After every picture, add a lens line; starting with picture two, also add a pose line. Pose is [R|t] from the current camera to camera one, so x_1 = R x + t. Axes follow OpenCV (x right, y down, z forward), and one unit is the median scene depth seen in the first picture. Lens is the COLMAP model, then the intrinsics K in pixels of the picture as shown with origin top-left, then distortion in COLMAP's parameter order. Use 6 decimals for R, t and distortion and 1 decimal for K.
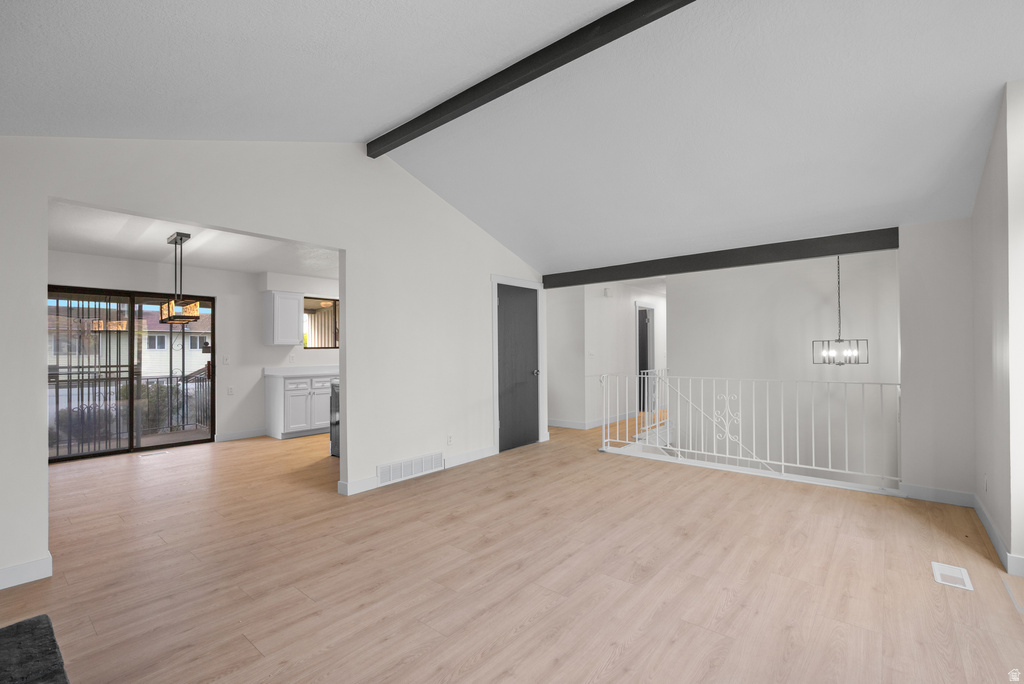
lens RADIAL K [[449.7, 0, 544.0], [0, 449.7, 359.5], [0, 0, 1]] dist [0.021497, 0.000207]
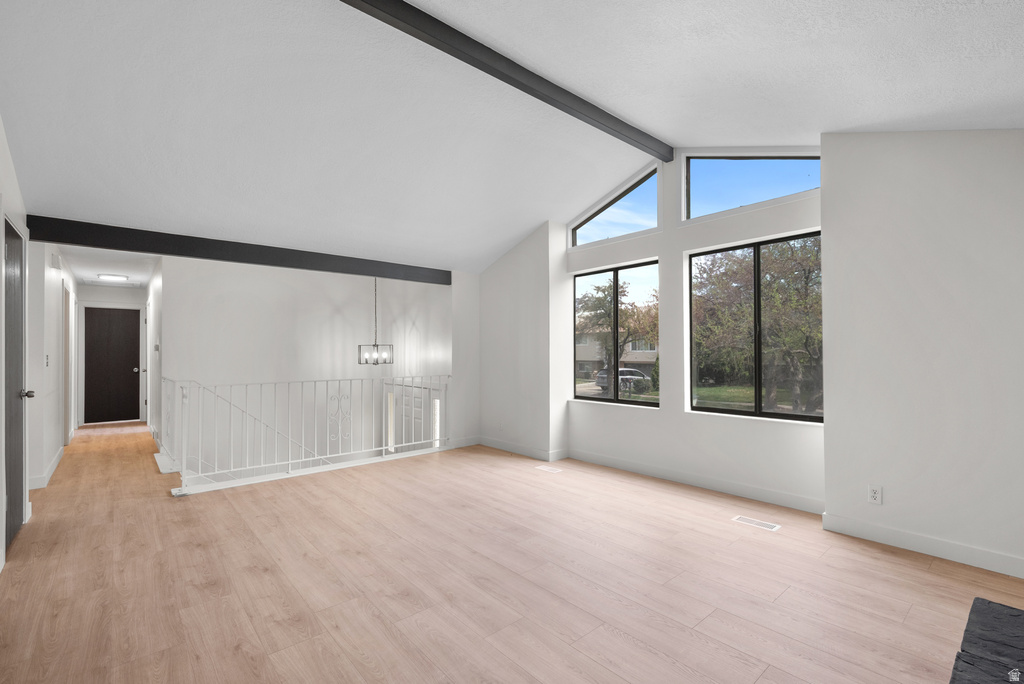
lens RADIAL K [[449.7, 0, 515.6], [0, 449.7, 342.3], [0, 0, 1]] dist [0.021497, 0.000207]
pose [[0.190649, 0.032195, 0.981130, -0.647612], [0.020845, 0.999104, -0.036835, 0.008491], [-0.981437, 0.027474, 0.189807, 0.504140]]
